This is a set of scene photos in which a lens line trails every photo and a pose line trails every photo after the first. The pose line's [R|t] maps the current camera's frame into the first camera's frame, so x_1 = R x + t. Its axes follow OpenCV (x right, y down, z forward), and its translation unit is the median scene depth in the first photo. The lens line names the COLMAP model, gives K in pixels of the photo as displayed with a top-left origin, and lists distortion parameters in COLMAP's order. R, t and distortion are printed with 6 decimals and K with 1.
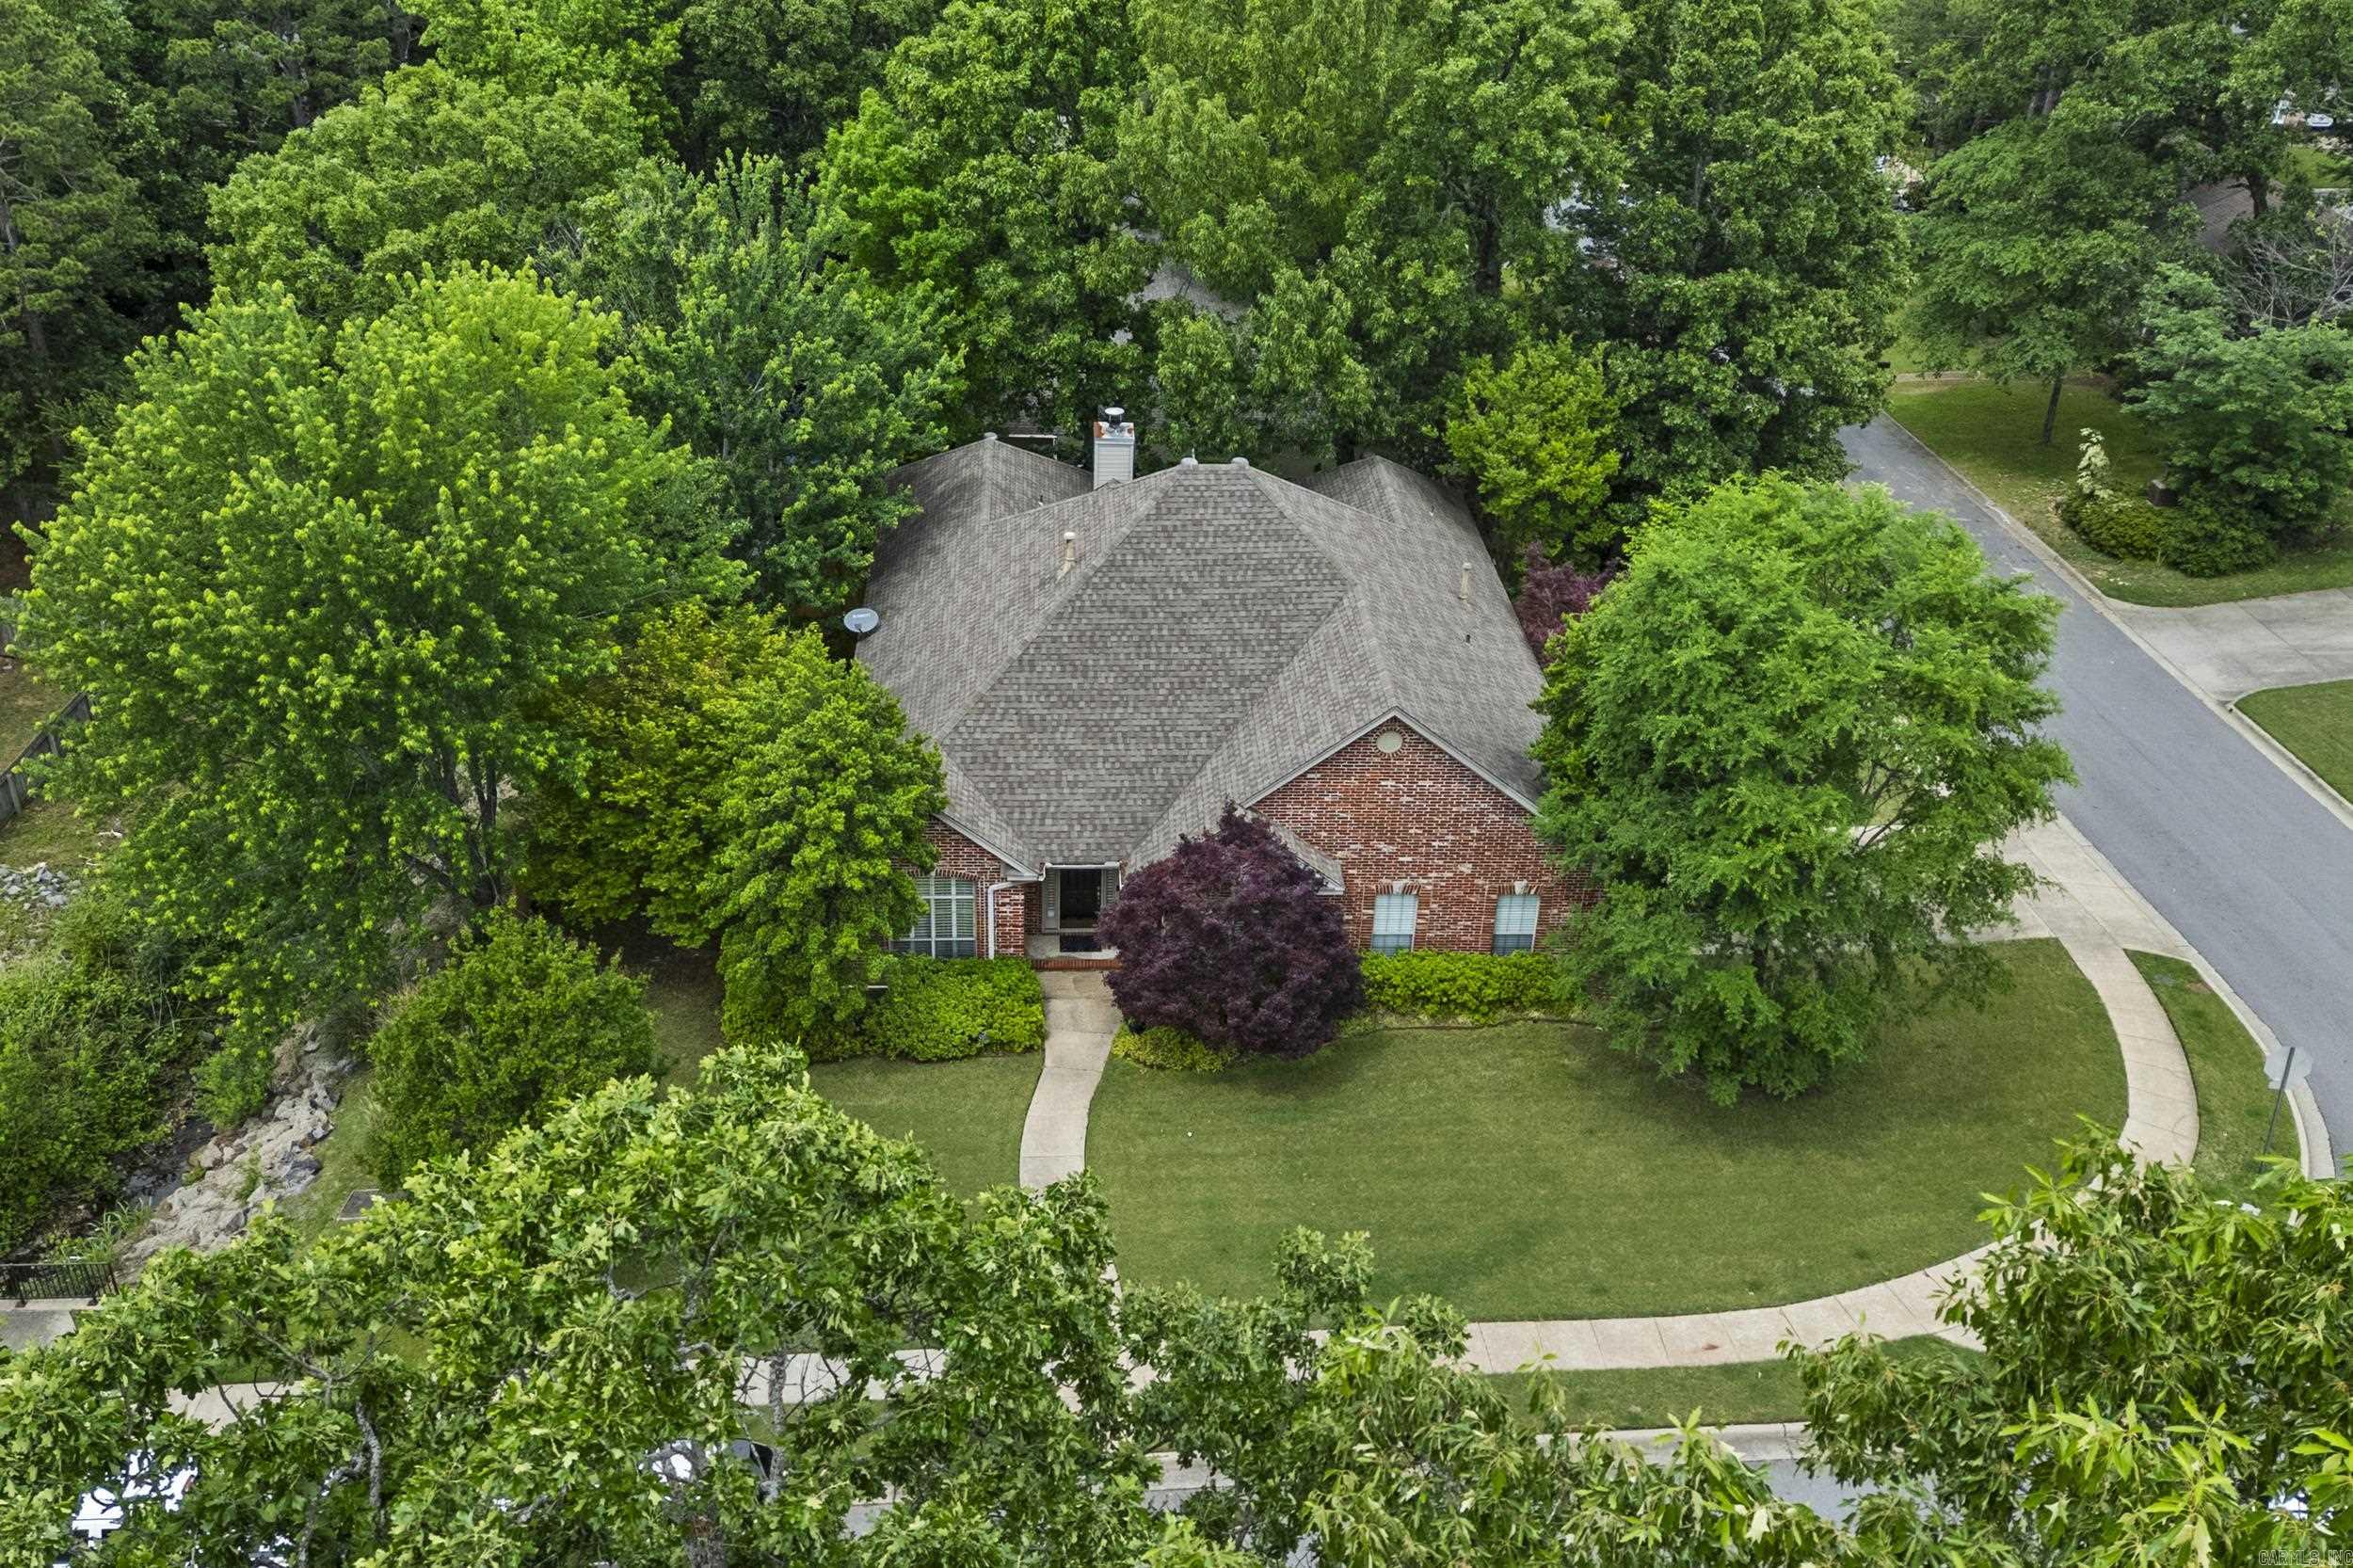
lens RADIAL K [[1632.9, 0, 1172.3], [0, 1632.9, 731.8], [0, 0, 1]] dist [0.066497, -0.002358]
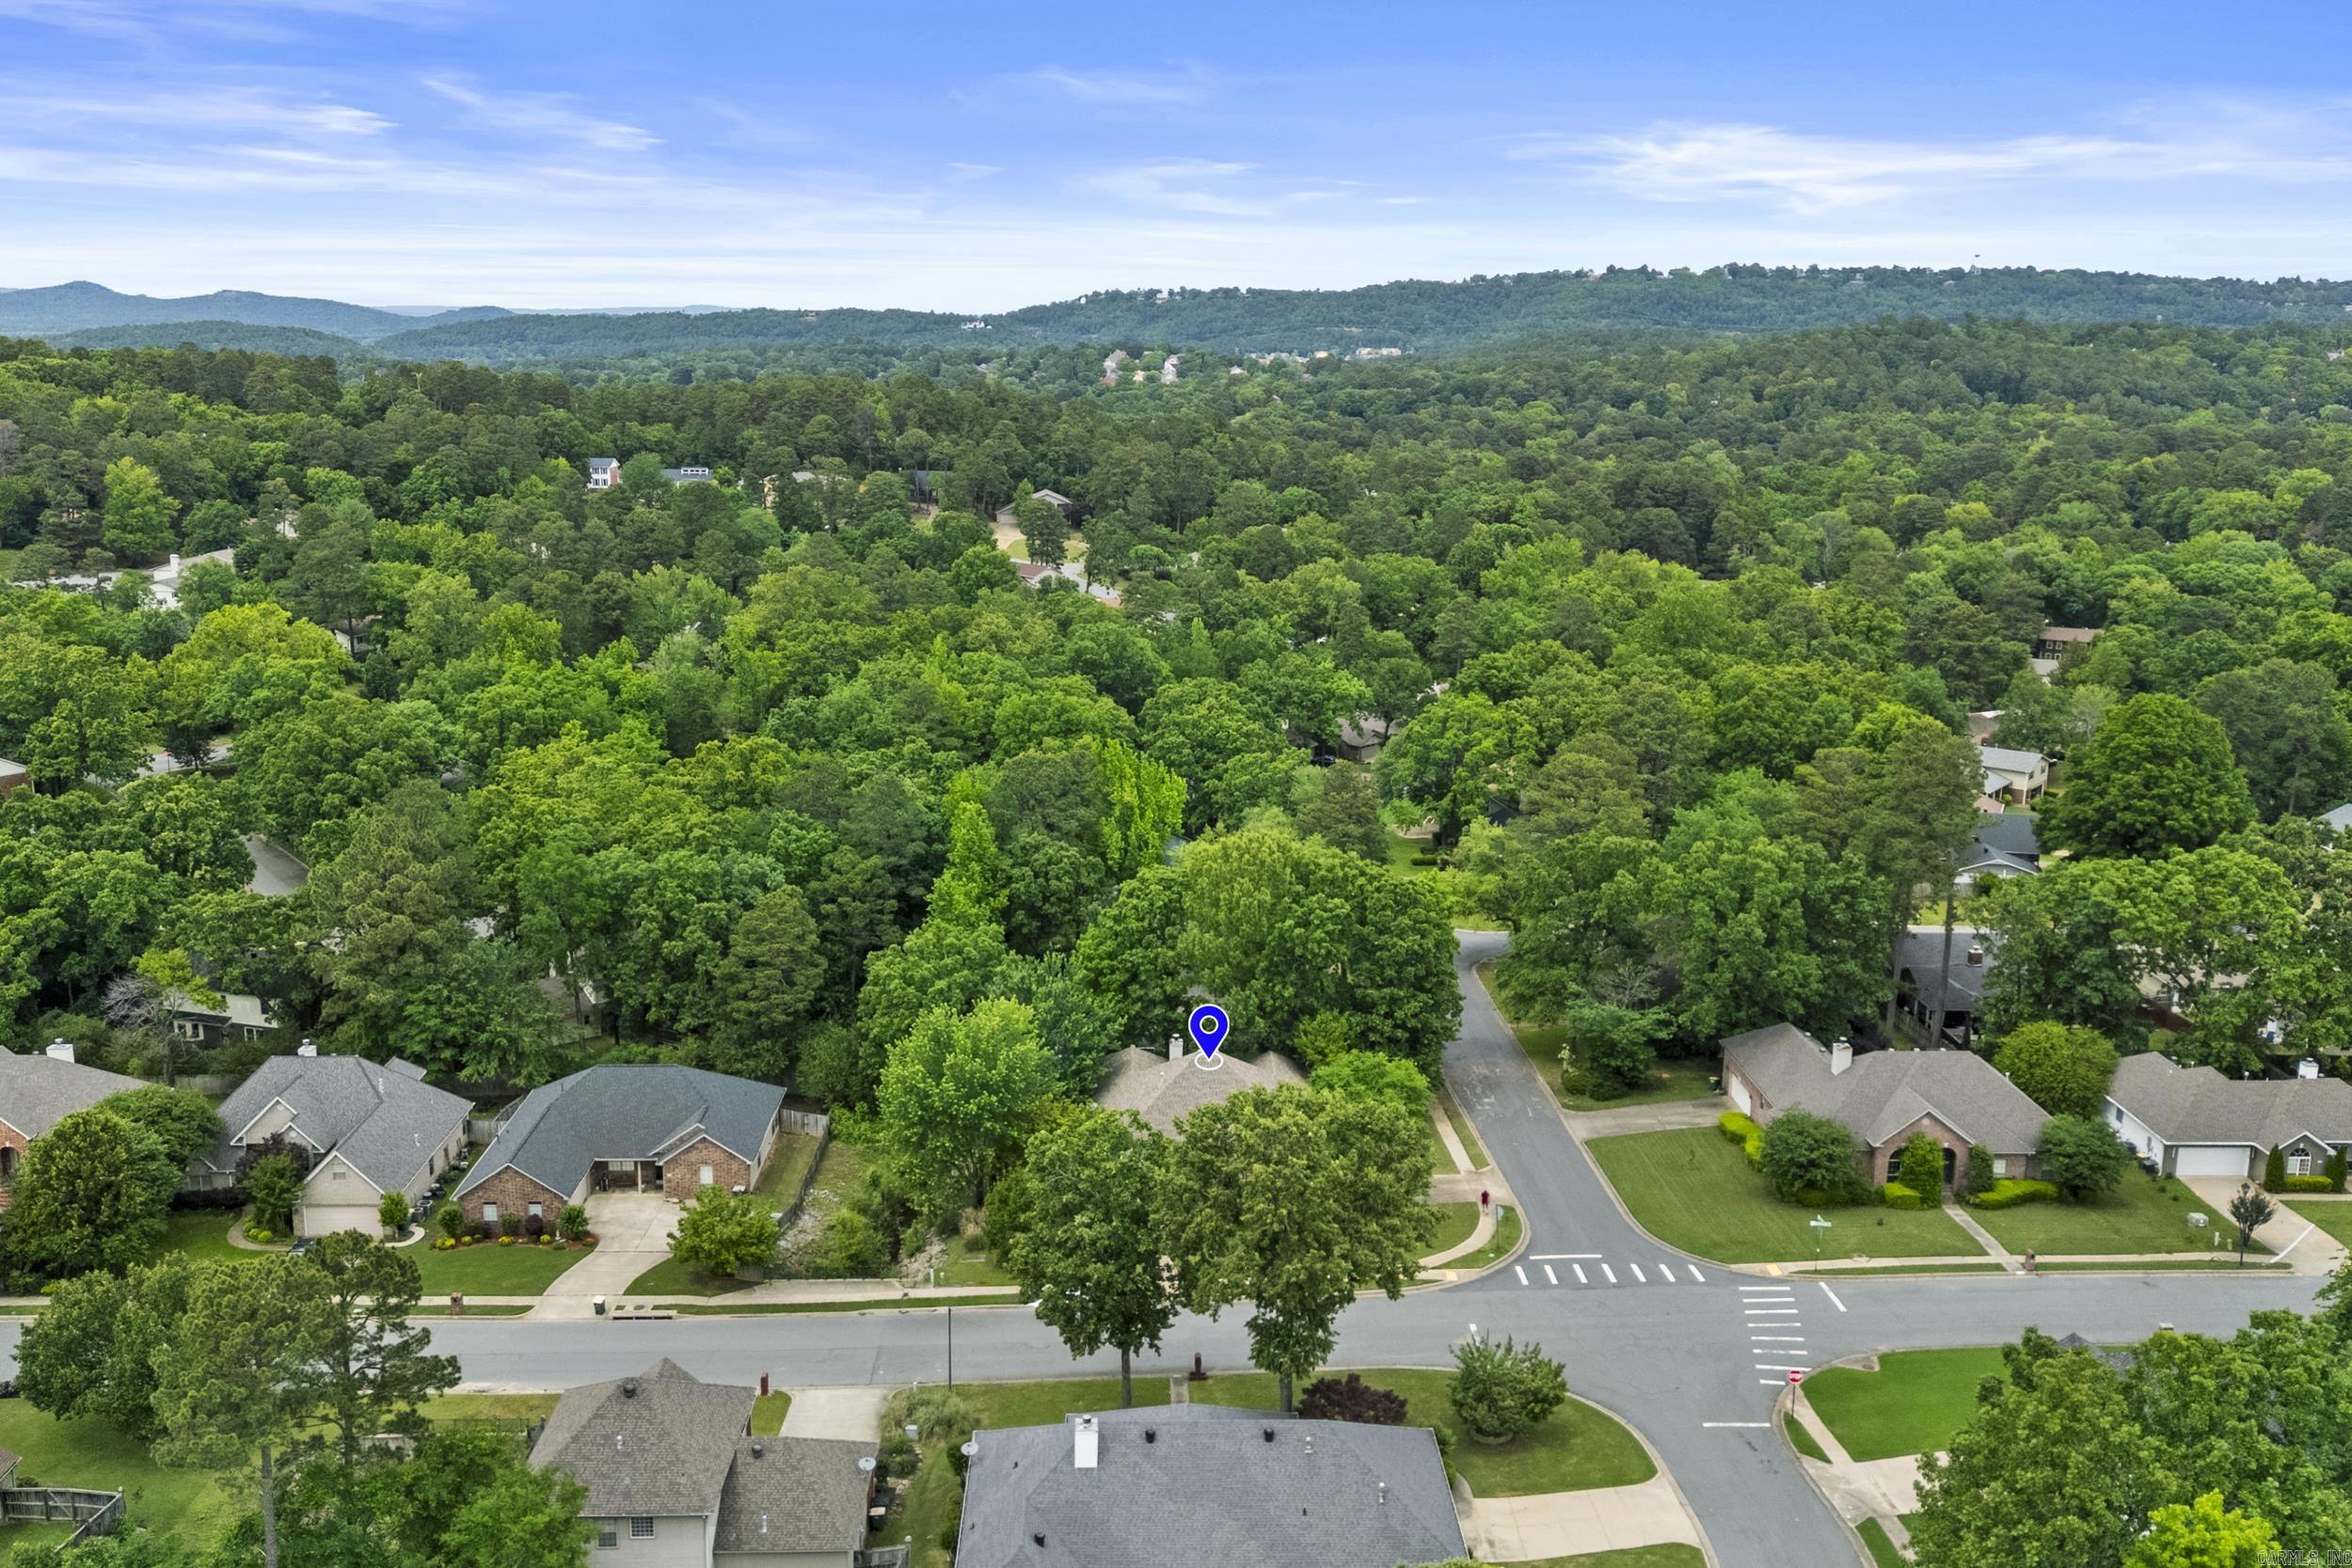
lens RADIAL K [[1632.1, 0, 1171.8], [0, 1632.1, 731.8], [0, 0, 1]] dist [0.066497, -0.002358]
pose [[0.998759, -0.019154, -0.045965, 0.097391], [0.000307, 0.925412, -0.378961, 0.395104], [0.049795, 0.378477, 0.924270, -1.844749]]
